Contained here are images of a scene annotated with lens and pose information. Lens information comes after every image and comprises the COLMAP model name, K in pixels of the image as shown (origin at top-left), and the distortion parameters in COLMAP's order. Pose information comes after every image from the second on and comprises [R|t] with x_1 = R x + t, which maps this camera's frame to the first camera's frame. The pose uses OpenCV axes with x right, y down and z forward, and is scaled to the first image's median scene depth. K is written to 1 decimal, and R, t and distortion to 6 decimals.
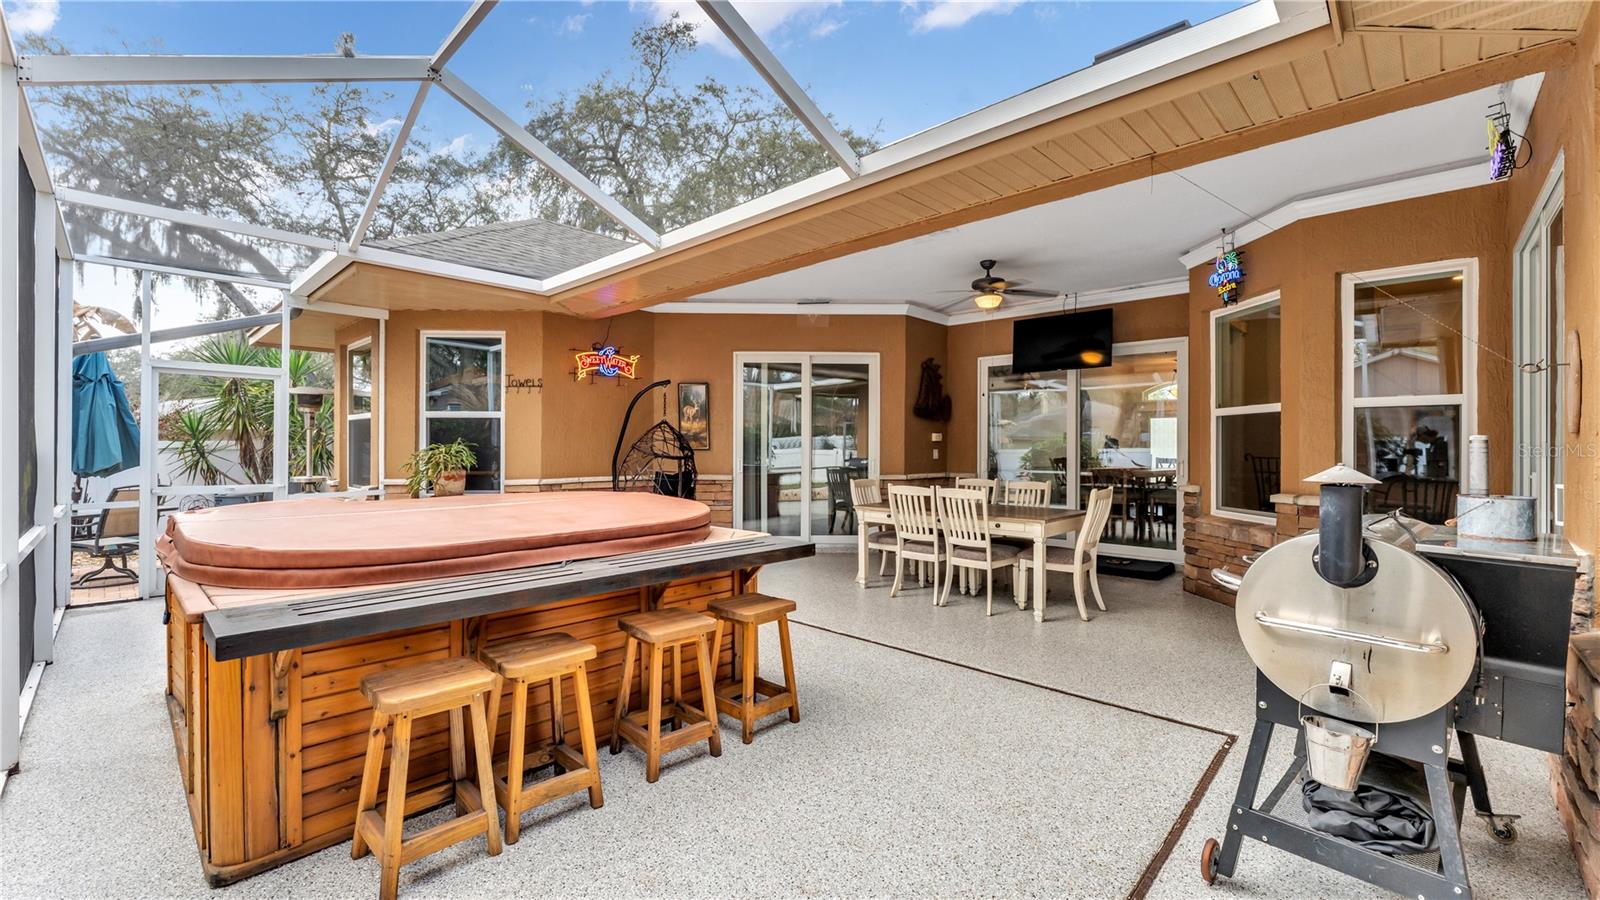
lens RADIAL K [[650.2, 0, 800.0], [0, 650.2, 450.0], [0, 0, 1]] dist [0.000711, 0.000065]
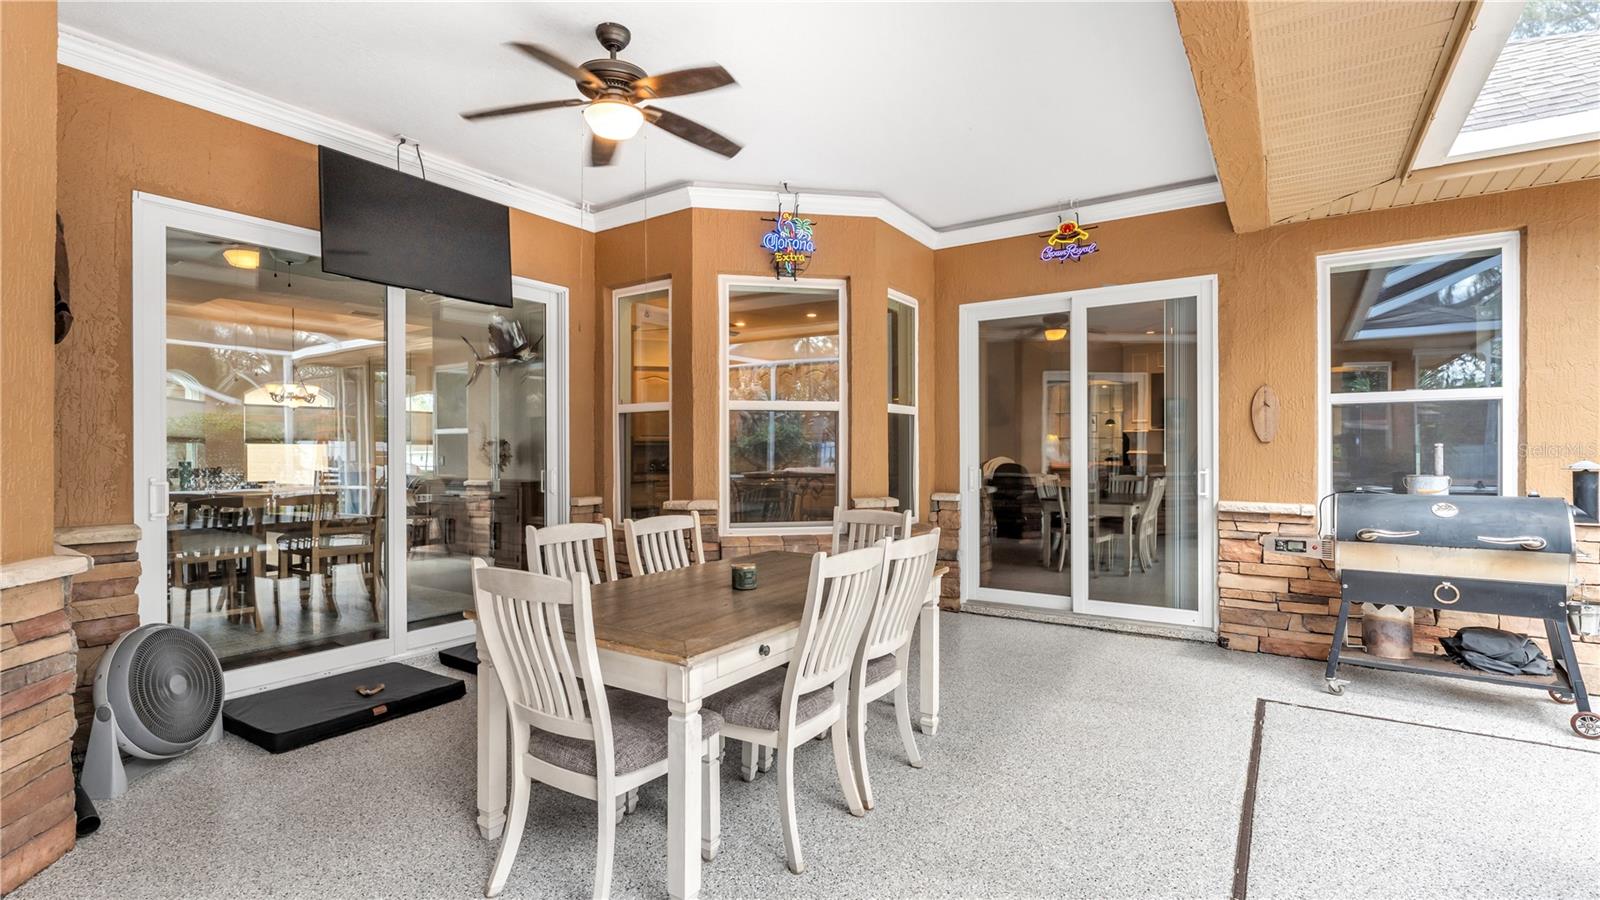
lens RADIAL K [[733.6, 0, 800.0], [0, 733.6, 450.0], [0, 0, 1]] dist [0.000528, 0.000067]
pose [[-0.171428, 0.001278, 0.985196, -0.391133], [0.002528, 0.999996, -0.000858, -0.003101], [-0.985193, 0.002343, -0.171430, 1.664943]]
